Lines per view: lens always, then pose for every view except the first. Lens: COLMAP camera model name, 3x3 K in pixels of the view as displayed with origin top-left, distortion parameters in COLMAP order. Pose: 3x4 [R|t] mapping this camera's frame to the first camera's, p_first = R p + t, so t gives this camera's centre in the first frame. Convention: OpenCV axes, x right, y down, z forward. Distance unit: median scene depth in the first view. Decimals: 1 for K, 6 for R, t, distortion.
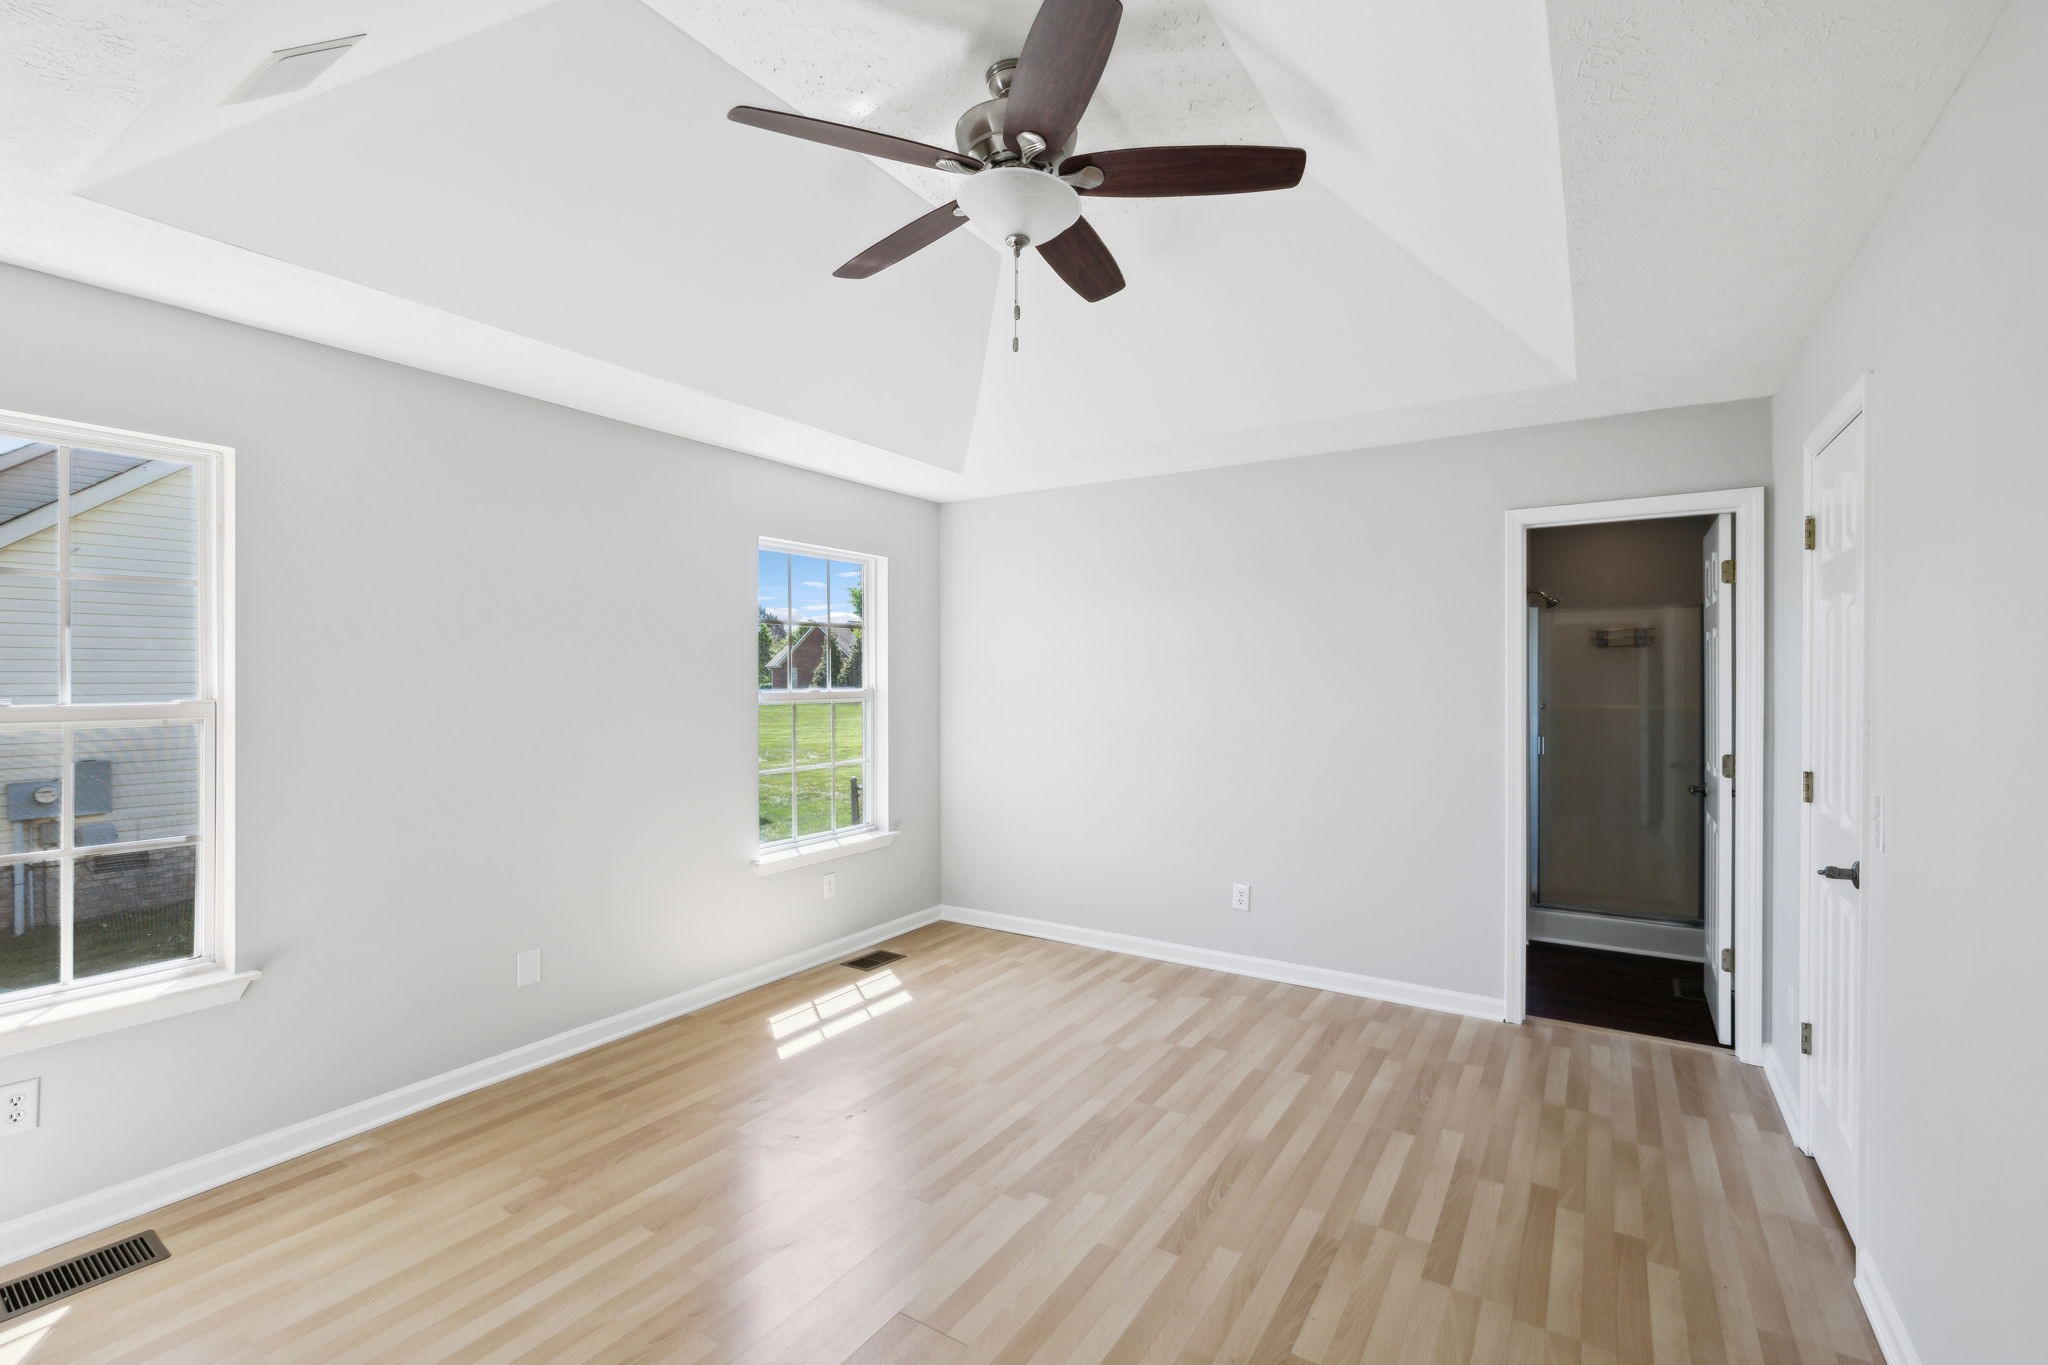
lens RADIAL K [[890.2, 0, 1020.4], [0, 890.2, 690.4], [0, 0, 1]] dist [-0.005386, 0.000147]
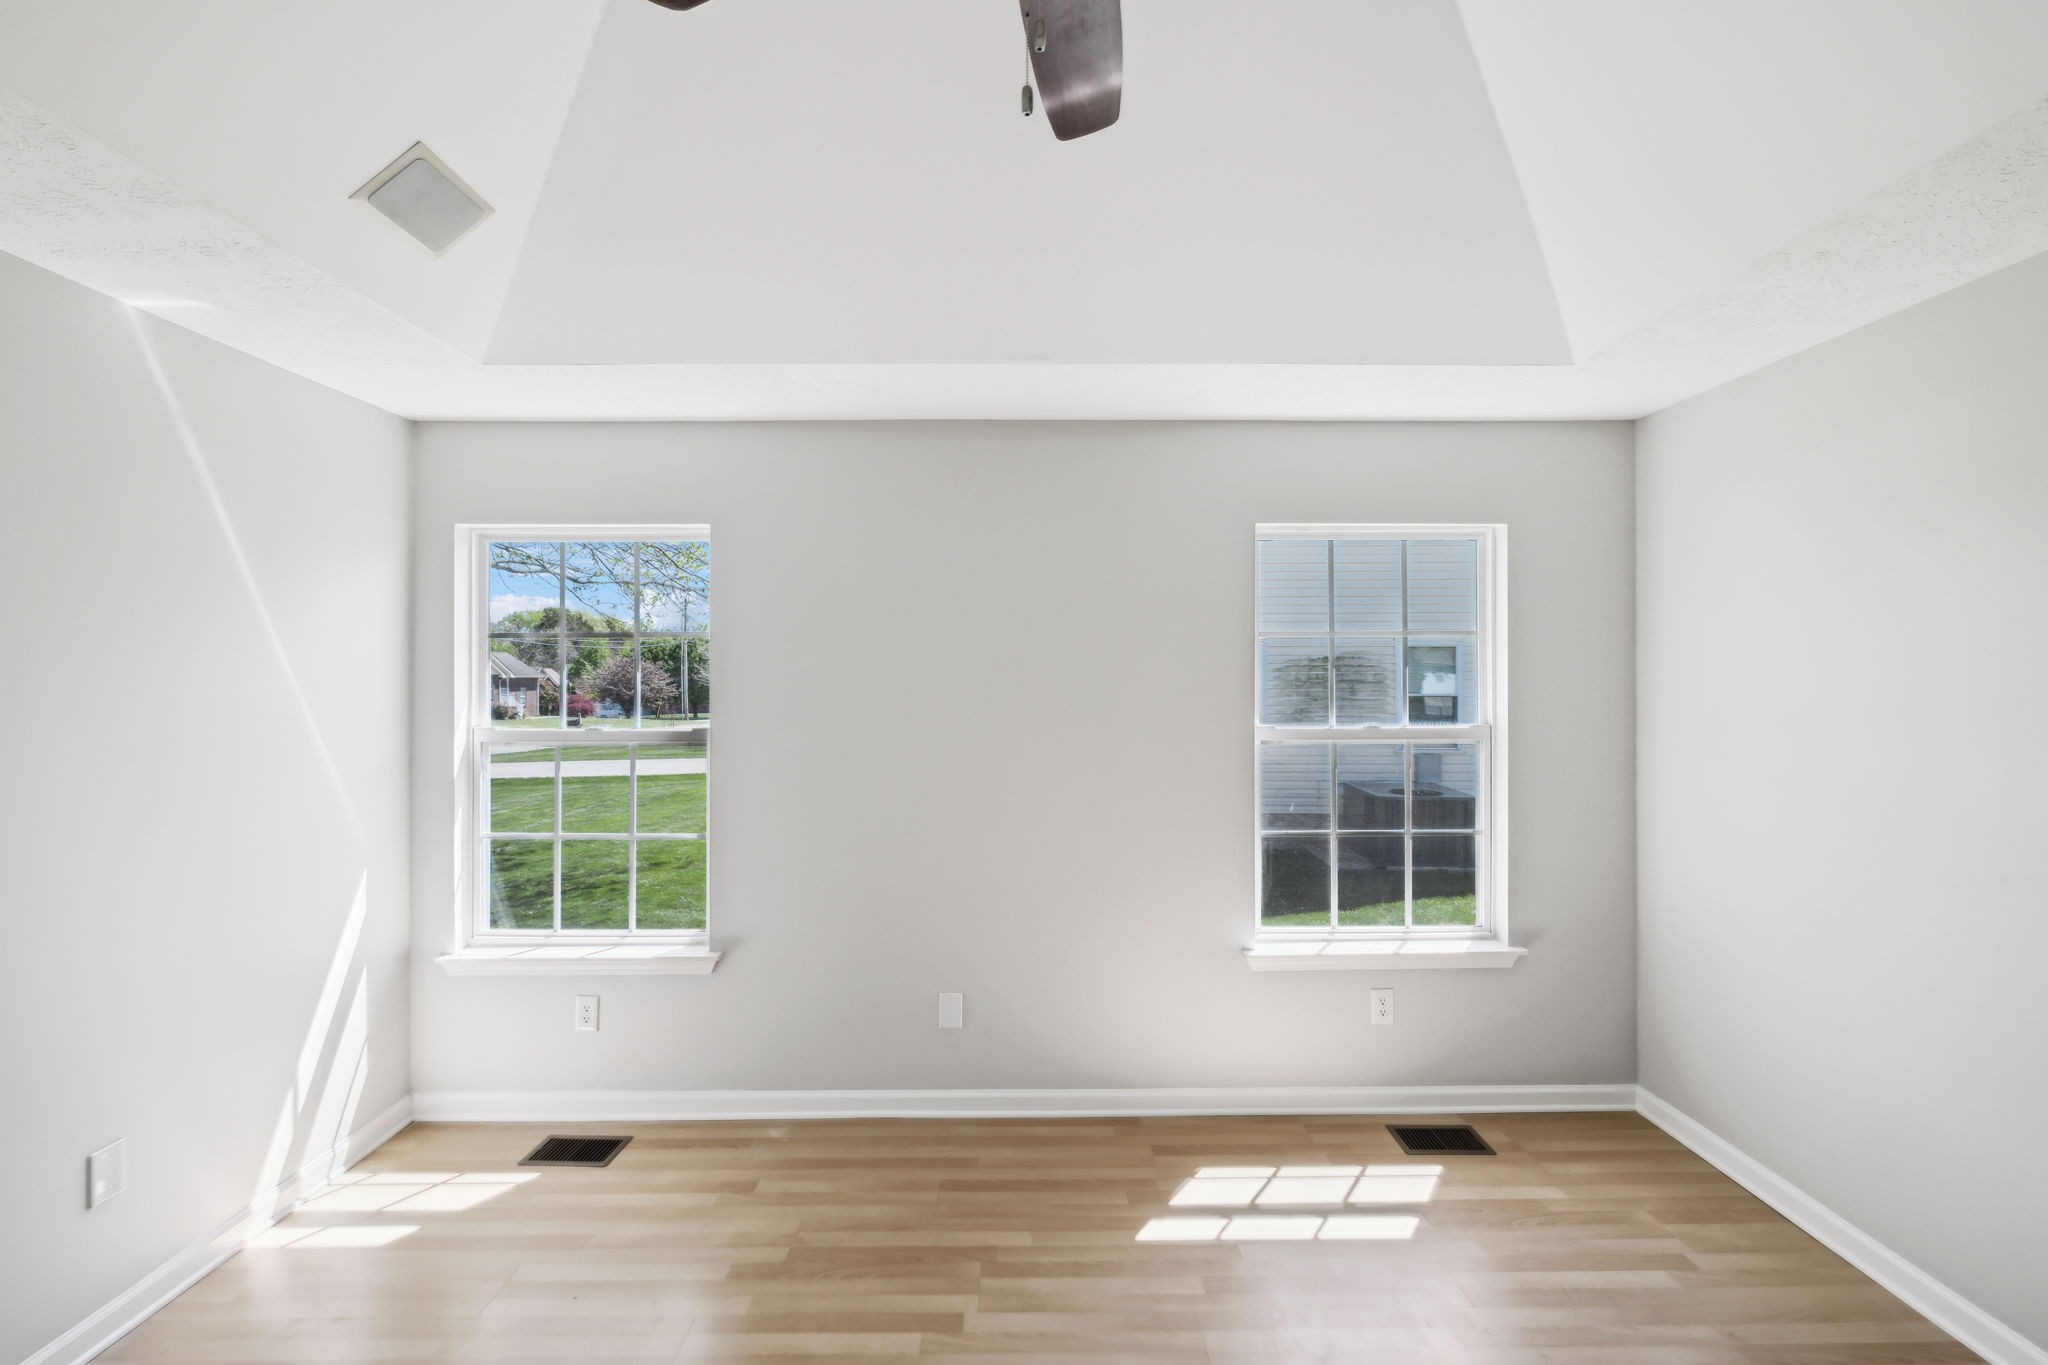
lens RADIAL K [[890.2, 0, 1022.0], [0, 890.2, 679.7], [0, 0, 1]] dist [-0.005386, 0.000147]
pose [[0.555694, -0.002703, -0.831383, 0.258027], [-0.010836, 0.999886, -0.010493, -0.032970], [0.831317, 0.014840, 0.555601, 0.456438]]
